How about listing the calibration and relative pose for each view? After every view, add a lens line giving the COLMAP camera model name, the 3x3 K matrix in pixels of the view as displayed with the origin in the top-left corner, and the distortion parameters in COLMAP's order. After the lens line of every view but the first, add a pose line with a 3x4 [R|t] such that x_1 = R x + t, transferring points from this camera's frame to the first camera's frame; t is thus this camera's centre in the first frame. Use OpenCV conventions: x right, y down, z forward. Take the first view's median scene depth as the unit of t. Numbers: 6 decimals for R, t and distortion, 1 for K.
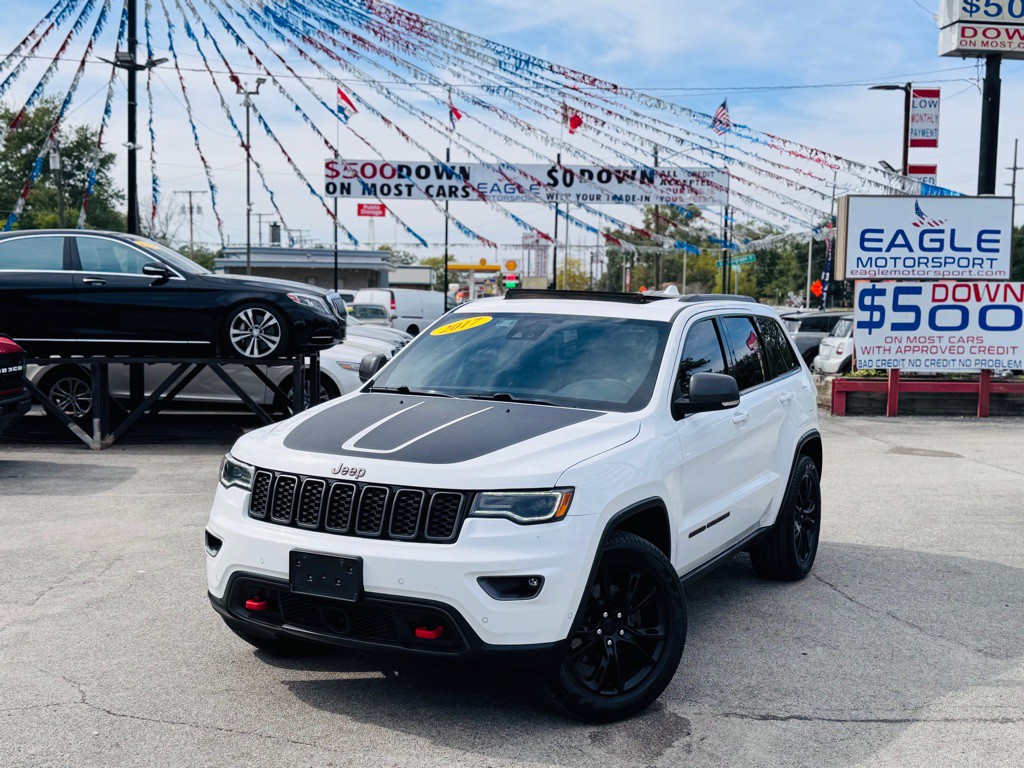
lens RADIAL K [[1288.1, 0, 496.3], [0, 1288.1, 377.3], [0, 0, 1]] dist [0.207703, -0.502967]
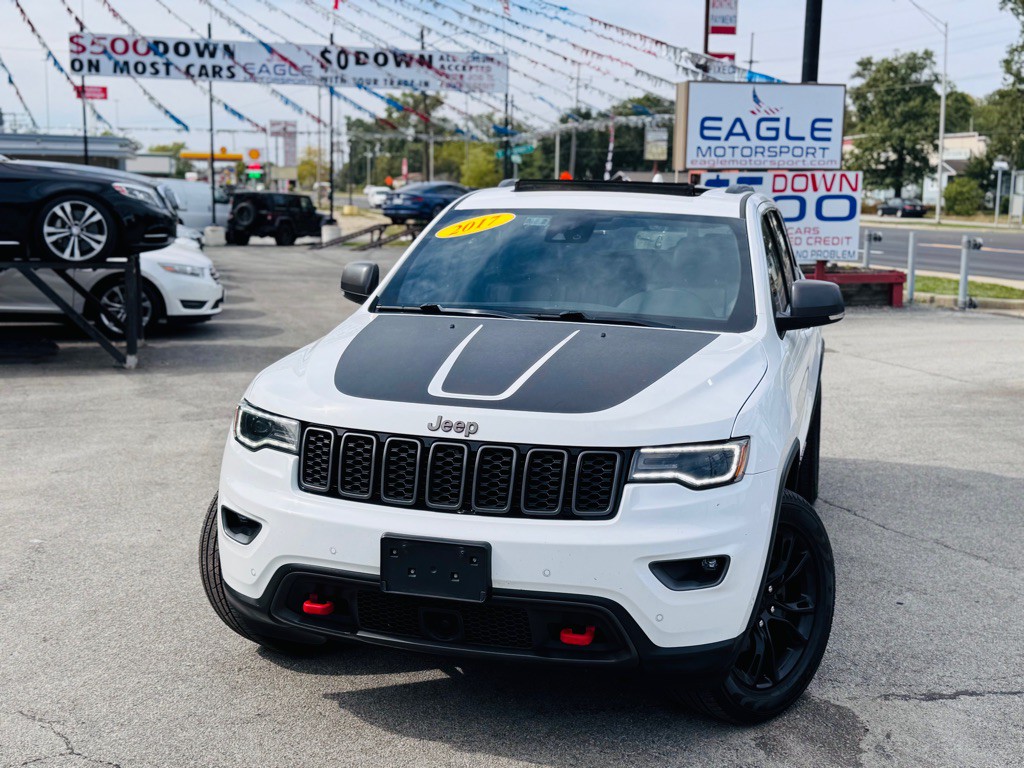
lens RADIAL K [[1290.4, 0, 508.5], [0, 1290.4, 367.3], [0, 0, 1]] dist [0.208897, -0.509902]
pose [[0.978209, -0.031995, 0.205142, -0.064676], [0.016513, 0.996914, 0.076746, -0.004956], [-0.206964, -0.071686, 0.975719, 0.074721]]
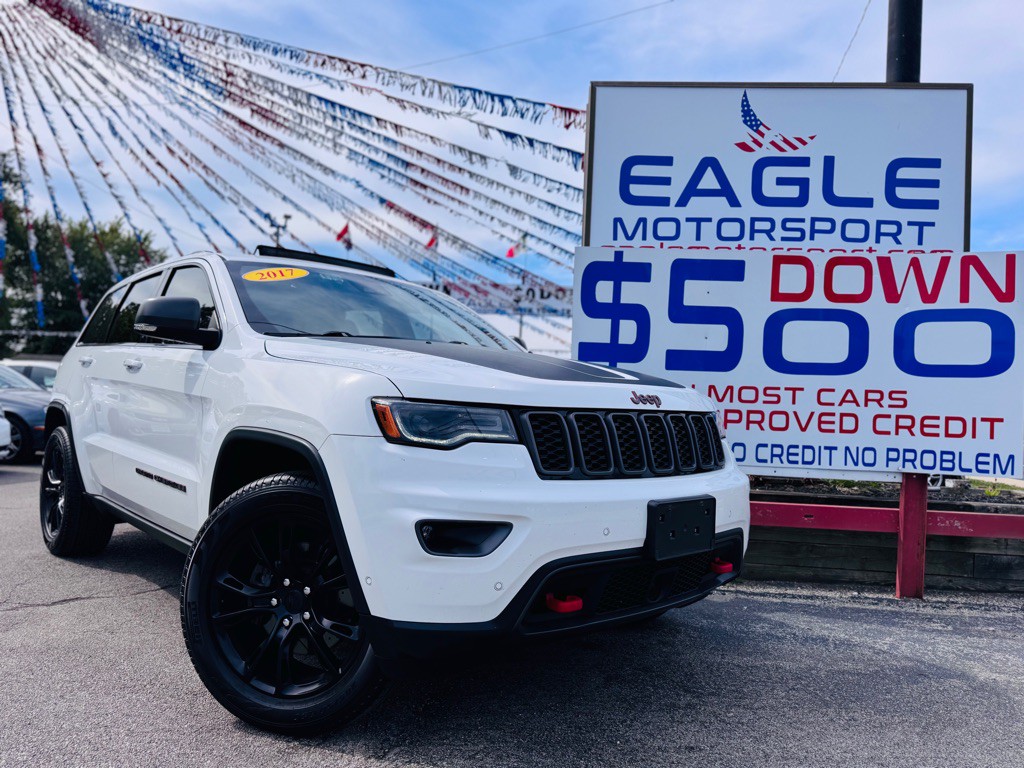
lens RADIAL K [[727.4, 0, 508.5], [0, 727.4, 383.9], [0, 0, 1]] dist [0.042019, -0.051631]
pose [[0.992059, 0.020486, -0.124092, 0.274936], [-0.032747, 0.994688, -0.097586, -0.007681], [0.121434, 0.100874, 0.987460, 0.755513]]
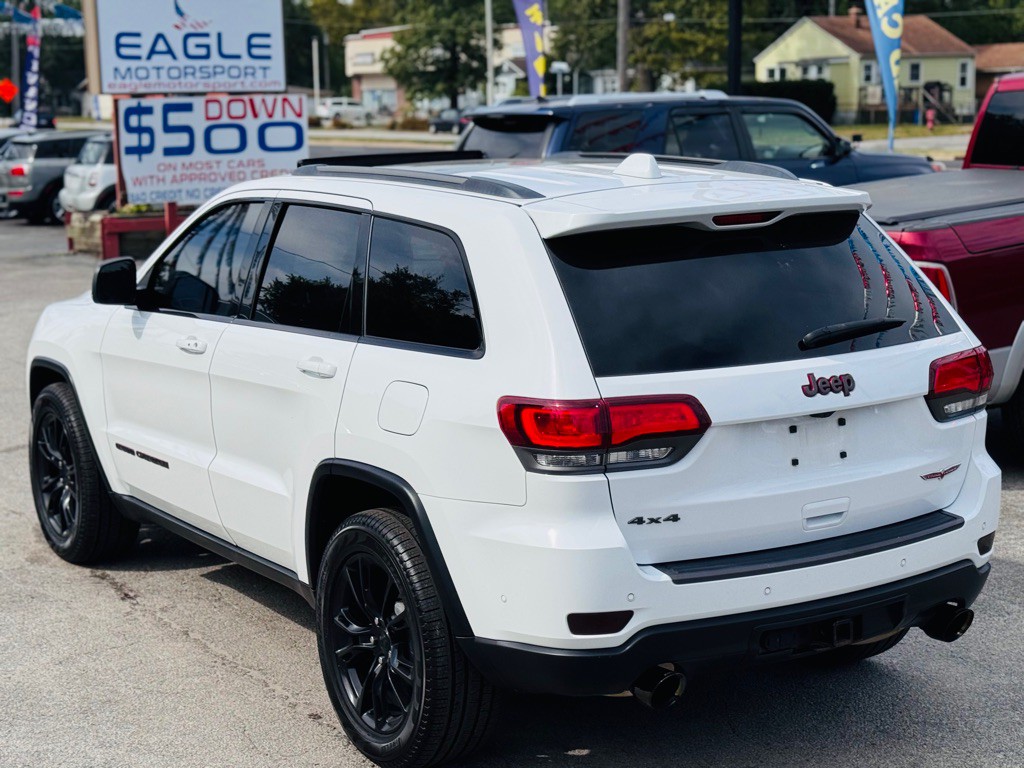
lens RADIAL K [[1808.7, 0, 509.6], [0, 1808.7, 396.4], [0, 0, 1]] dist [0.171566, -0.158968]
pose [[0.872112, -0.109510, 0.476894, -0.079802], [0.061767, 0.991476, 0.114719, -0.003299], [-0.485392, -0.070591, 0.871442, -0.142386]]
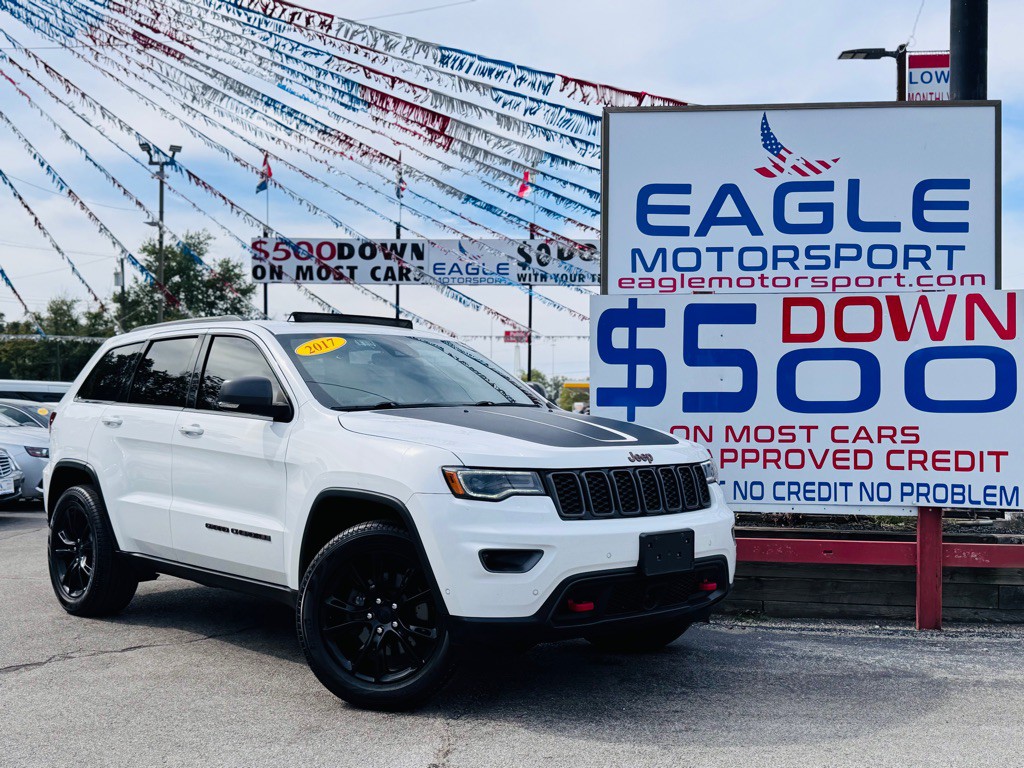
lens RADIAL K [[1173.2, 0, 512.0], [0, 1173.2, 384.0], [0, 0, 1]] dist [0.175726, -0.352104]
pose [[0.992442, -0.008870, -0.122396, 0.286985], [-0.002382, 0.995804, -0.091480, -0.010146], [0.122693, 0.091080, 0.988256, 0.611850]]
